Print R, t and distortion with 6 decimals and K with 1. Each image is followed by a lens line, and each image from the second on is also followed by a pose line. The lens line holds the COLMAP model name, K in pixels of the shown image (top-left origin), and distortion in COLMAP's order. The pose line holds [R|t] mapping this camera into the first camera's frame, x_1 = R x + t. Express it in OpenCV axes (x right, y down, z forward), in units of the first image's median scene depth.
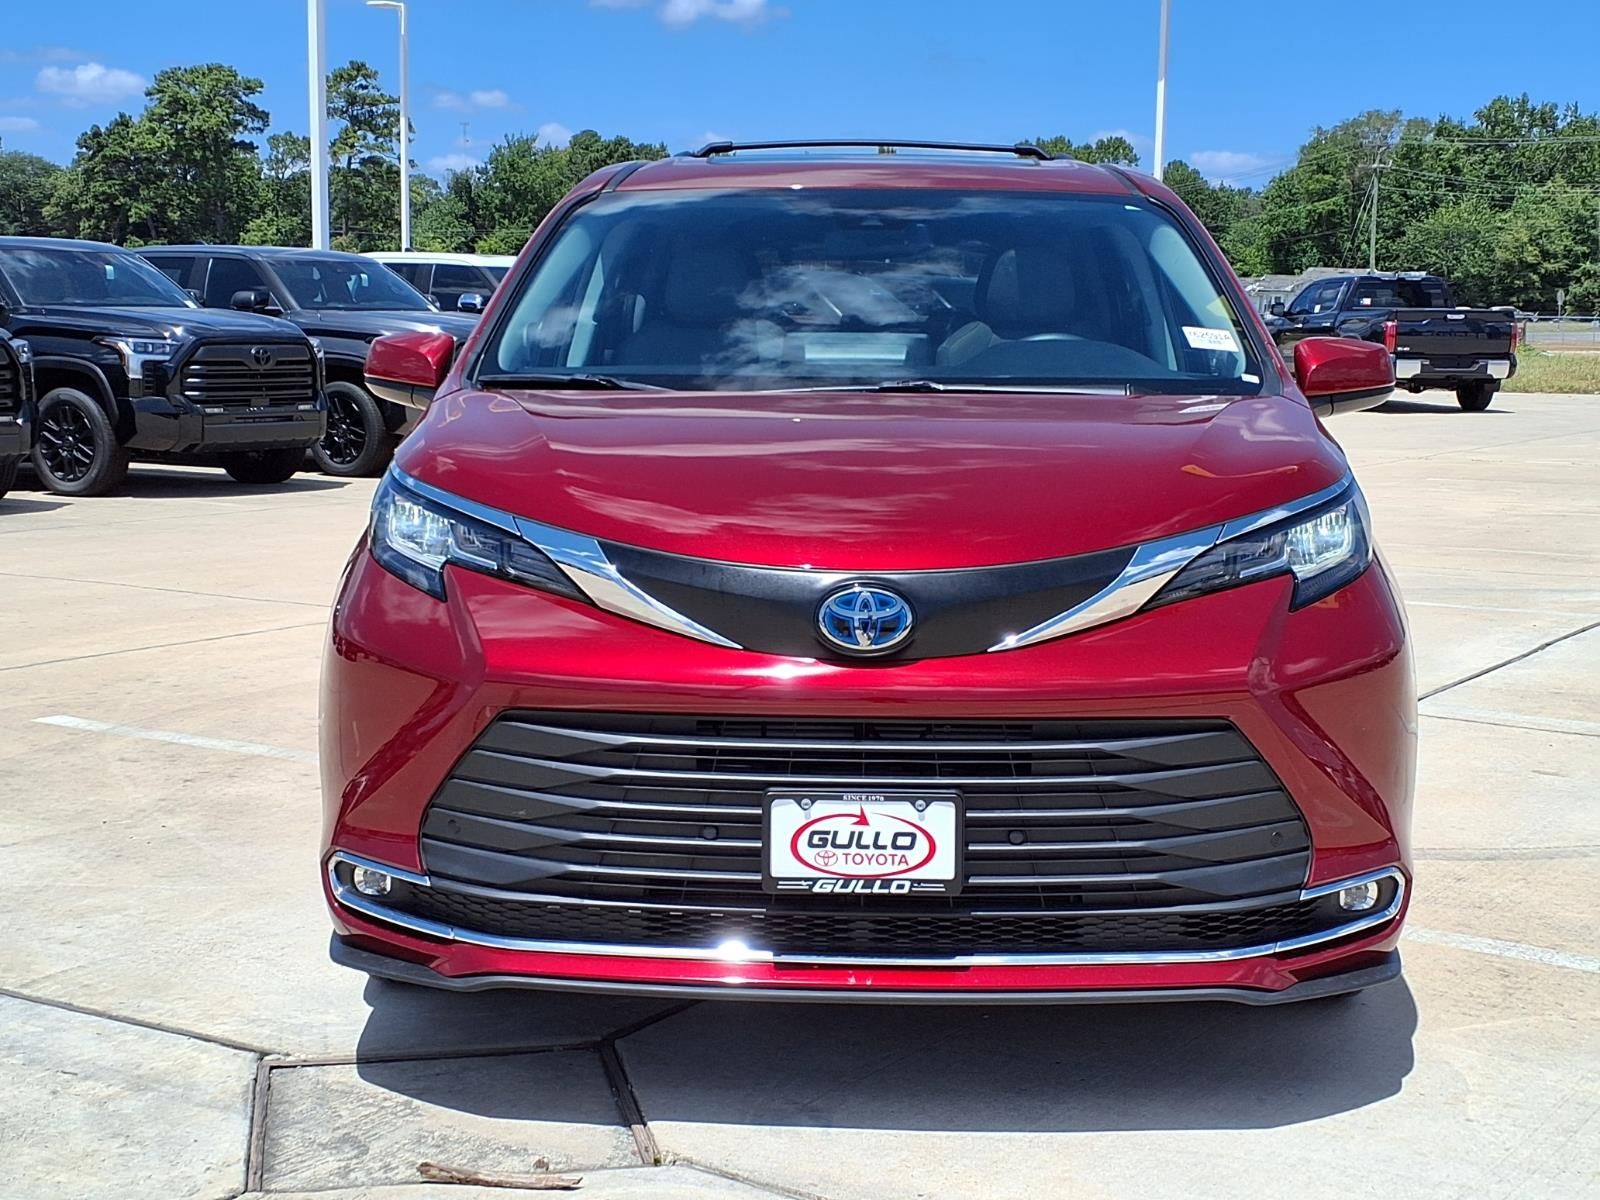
lens RADIAL K [[2178.6, 0, 832.8], [0, 2178.6, 593.4], [0, 0, 1]] dist [0.261329, -0.842520]
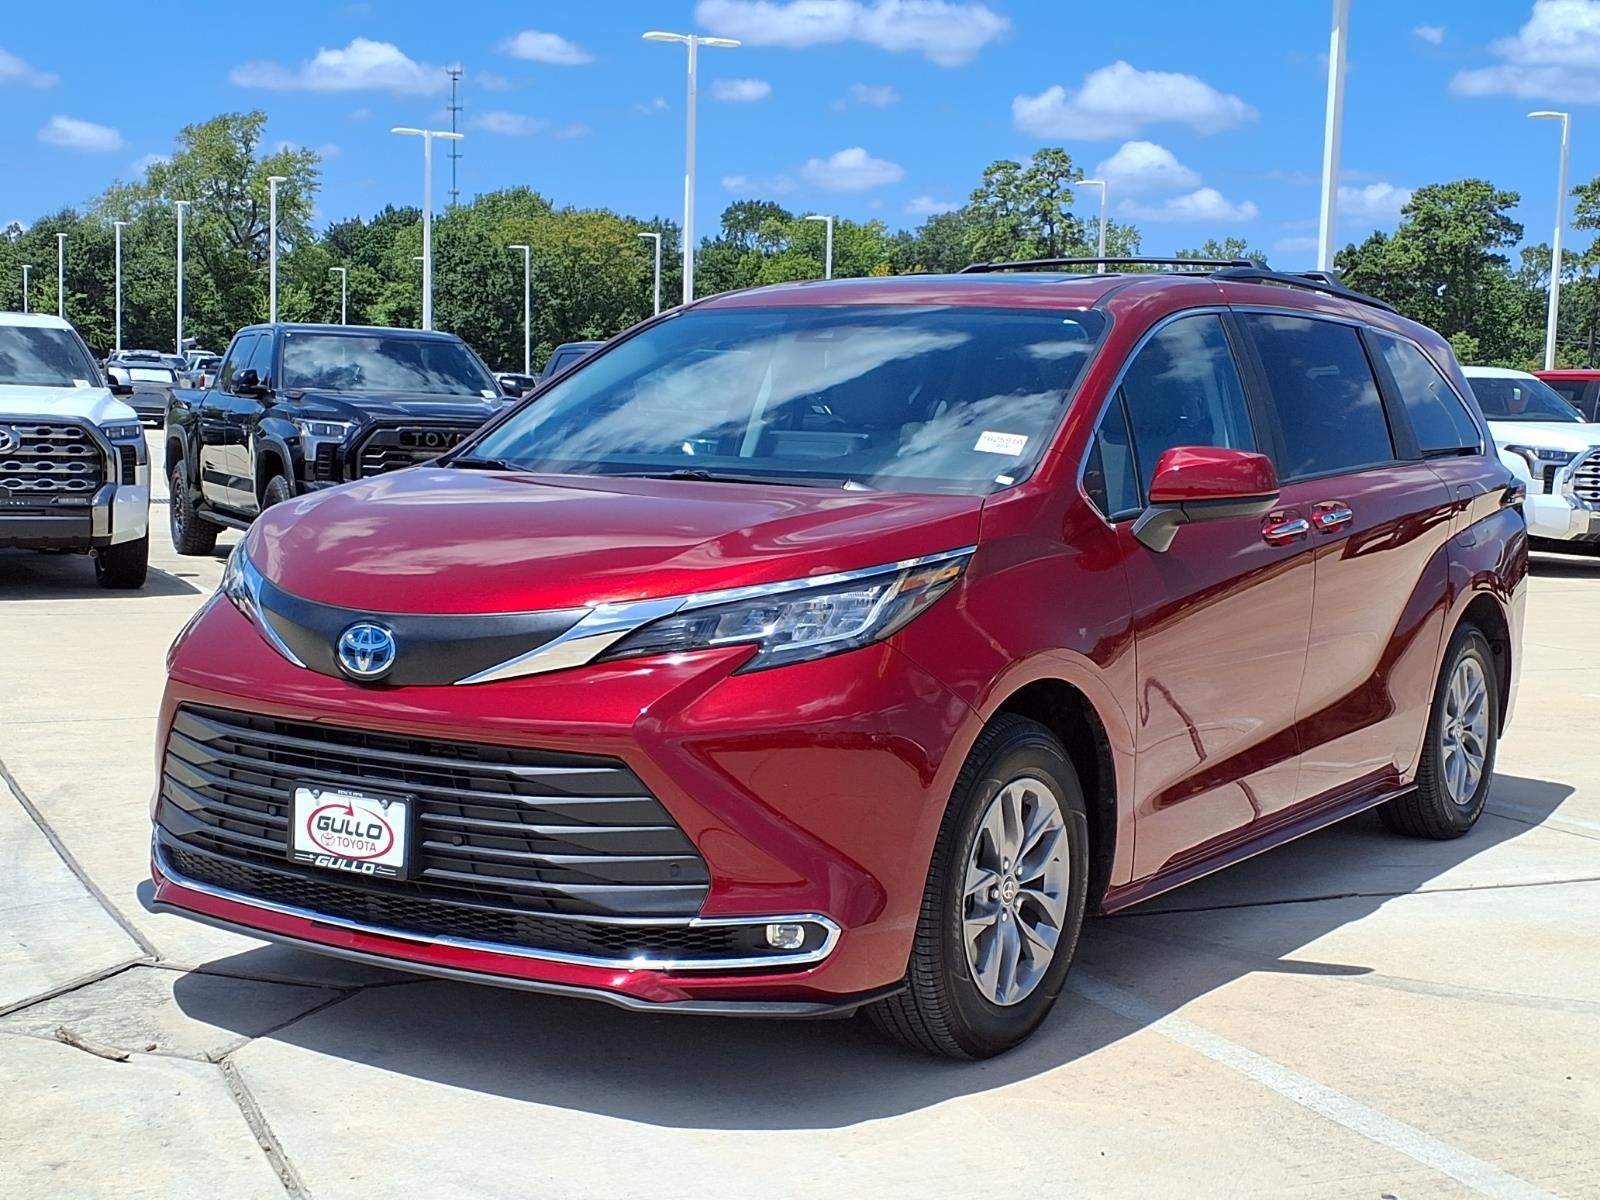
lens RADIAL K [[2178.6, 0, 832.8], [0, 2178.6, 593.4], [0, 0, 1]] dist [0.261329, -0.842520]
pose [[0.859525, 0.057289, -0.507873, 0.877540], [-0.082554, 0.996211, -0.027341, -0.007891], [0.504383, 0.065427, 0.860998, 0.051828]]
